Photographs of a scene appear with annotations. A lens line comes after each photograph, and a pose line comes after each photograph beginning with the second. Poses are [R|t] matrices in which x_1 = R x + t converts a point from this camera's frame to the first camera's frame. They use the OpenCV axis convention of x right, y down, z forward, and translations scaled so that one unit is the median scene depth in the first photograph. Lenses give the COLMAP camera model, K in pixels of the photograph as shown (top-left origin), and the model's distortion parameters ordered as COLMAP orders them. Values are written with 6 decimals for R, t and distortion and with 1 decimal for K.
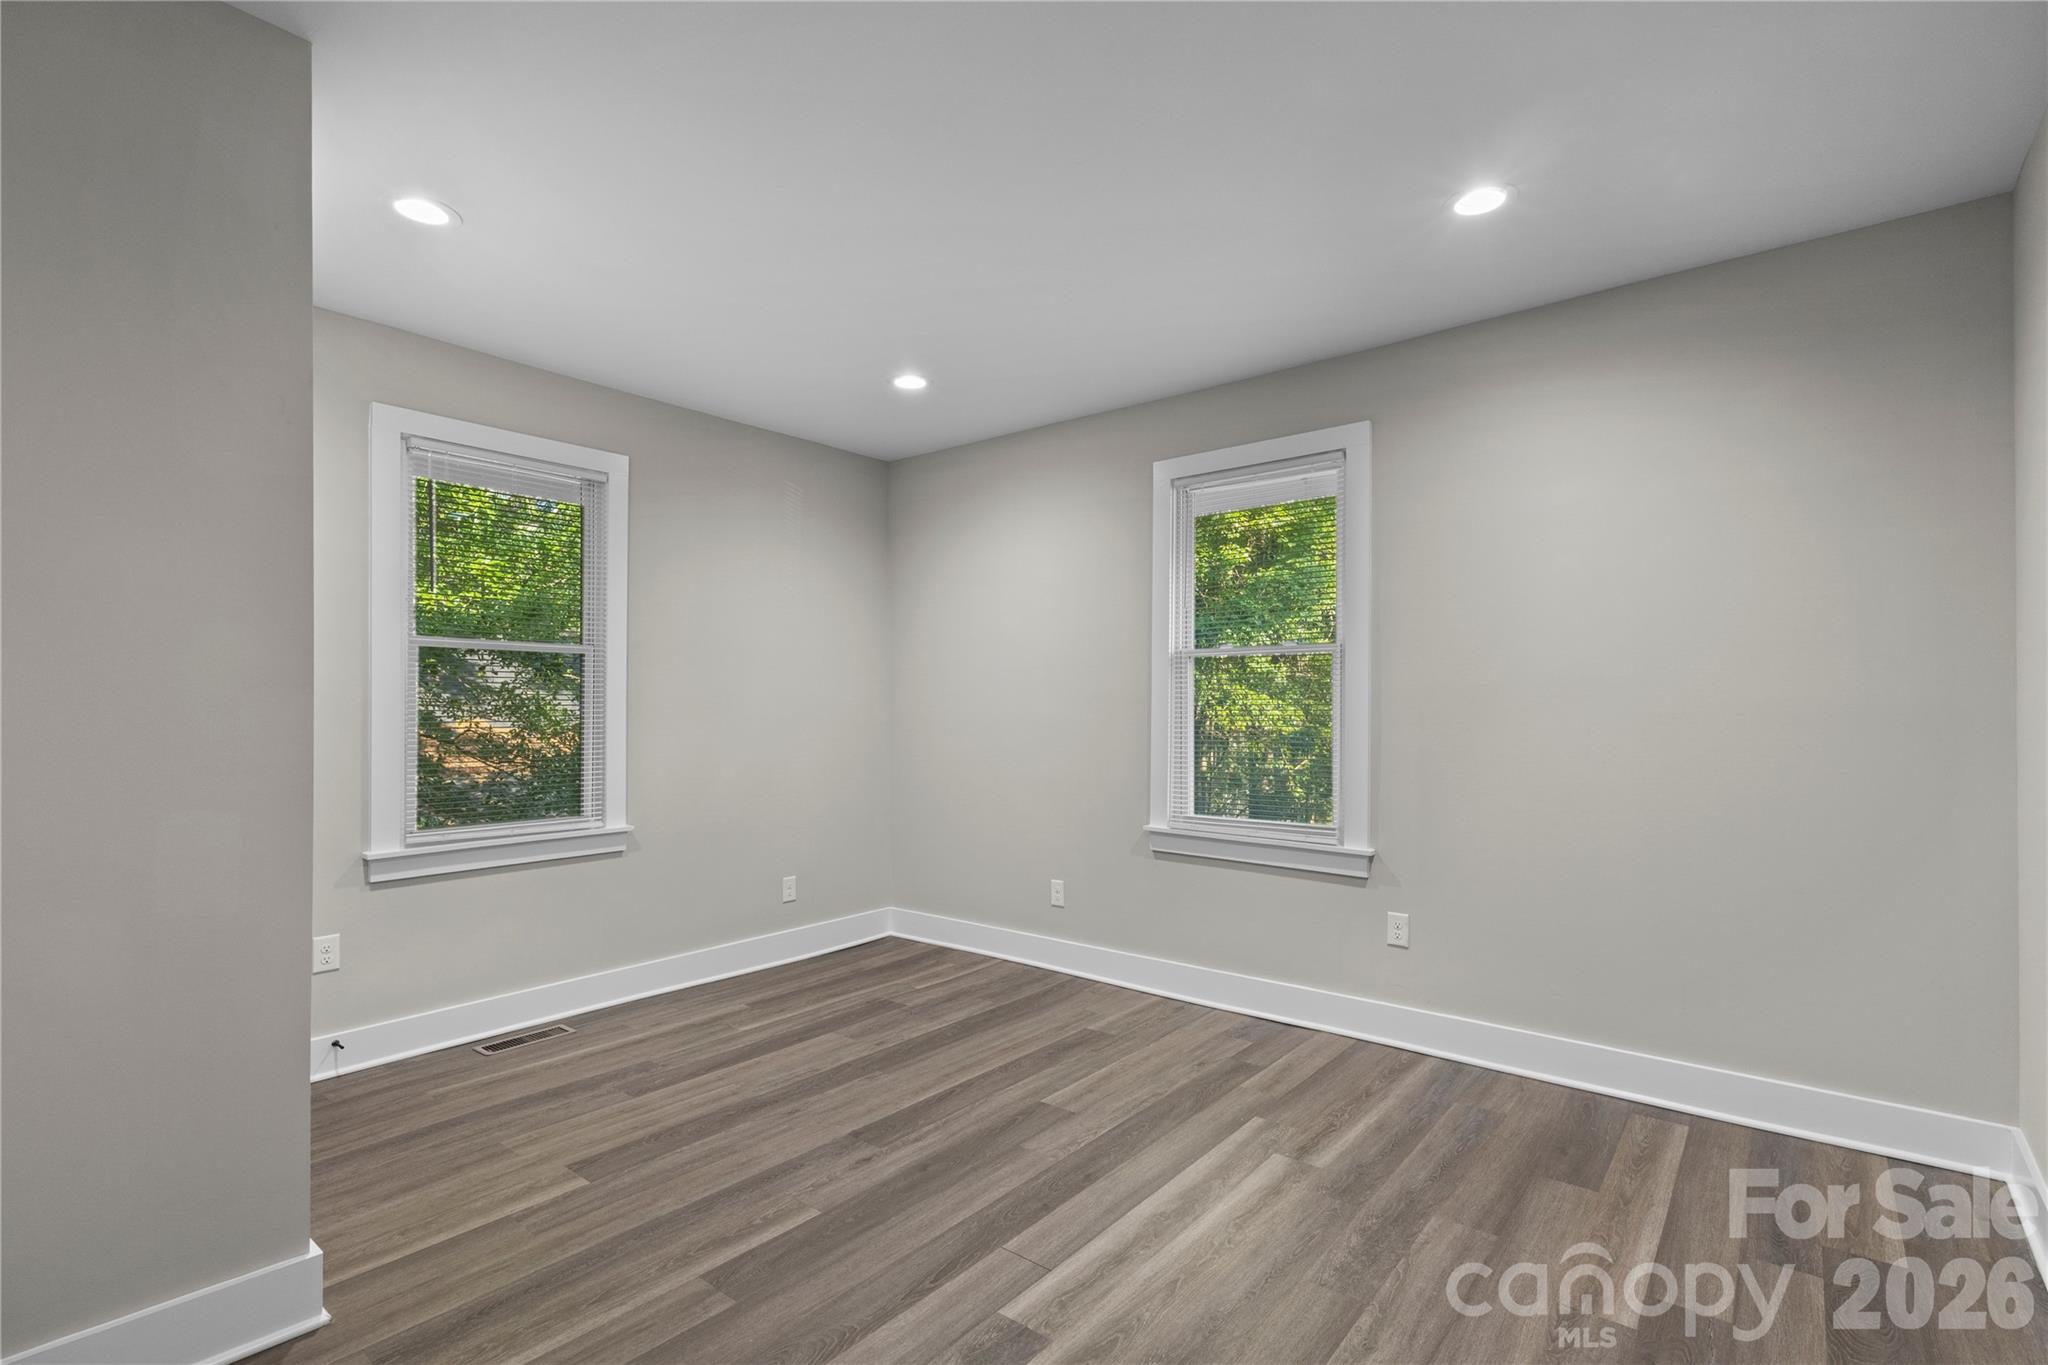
lens RADIAL K [[931.8, 0, 1022.5], [0, 931.8, 696.2], [0, 0, 1]] dist [0.004662, 0.001876]
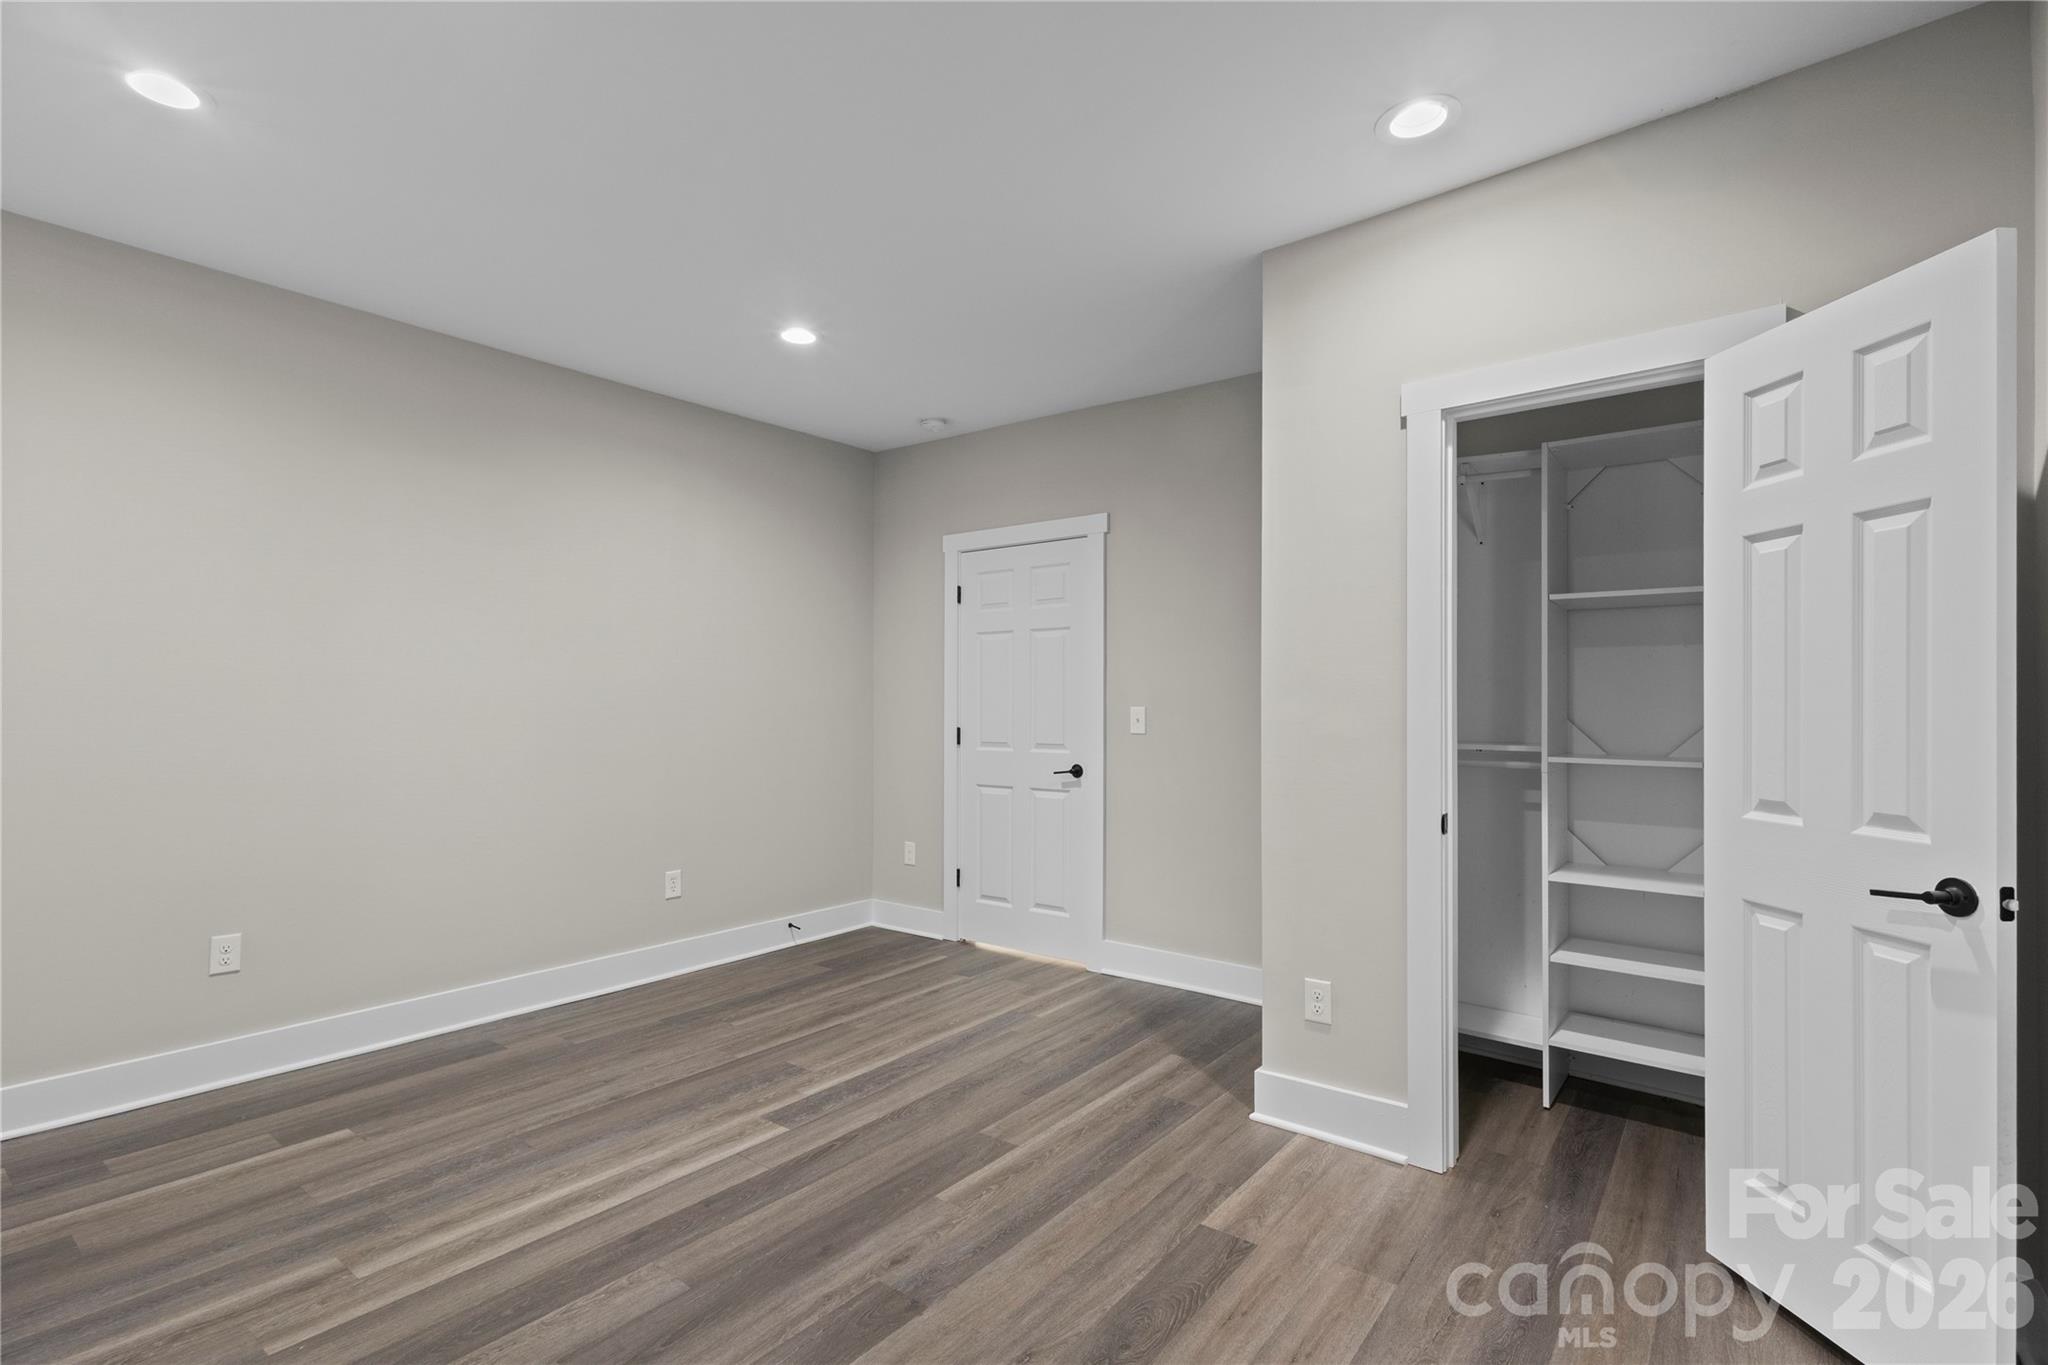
lens RADIAL K [[931.8, 0, 1025.8], [0, 931.8, 695.4], [0, 0, 1]] dist [0.004662, 0.001876]
pose [[-0.999671, -0.003421, -0.025406, -0.282354], [-0.002627, 0.999509, -0.031222, 0.041065], [0.025501, -0.031145, -0.999190, 2.003148]]
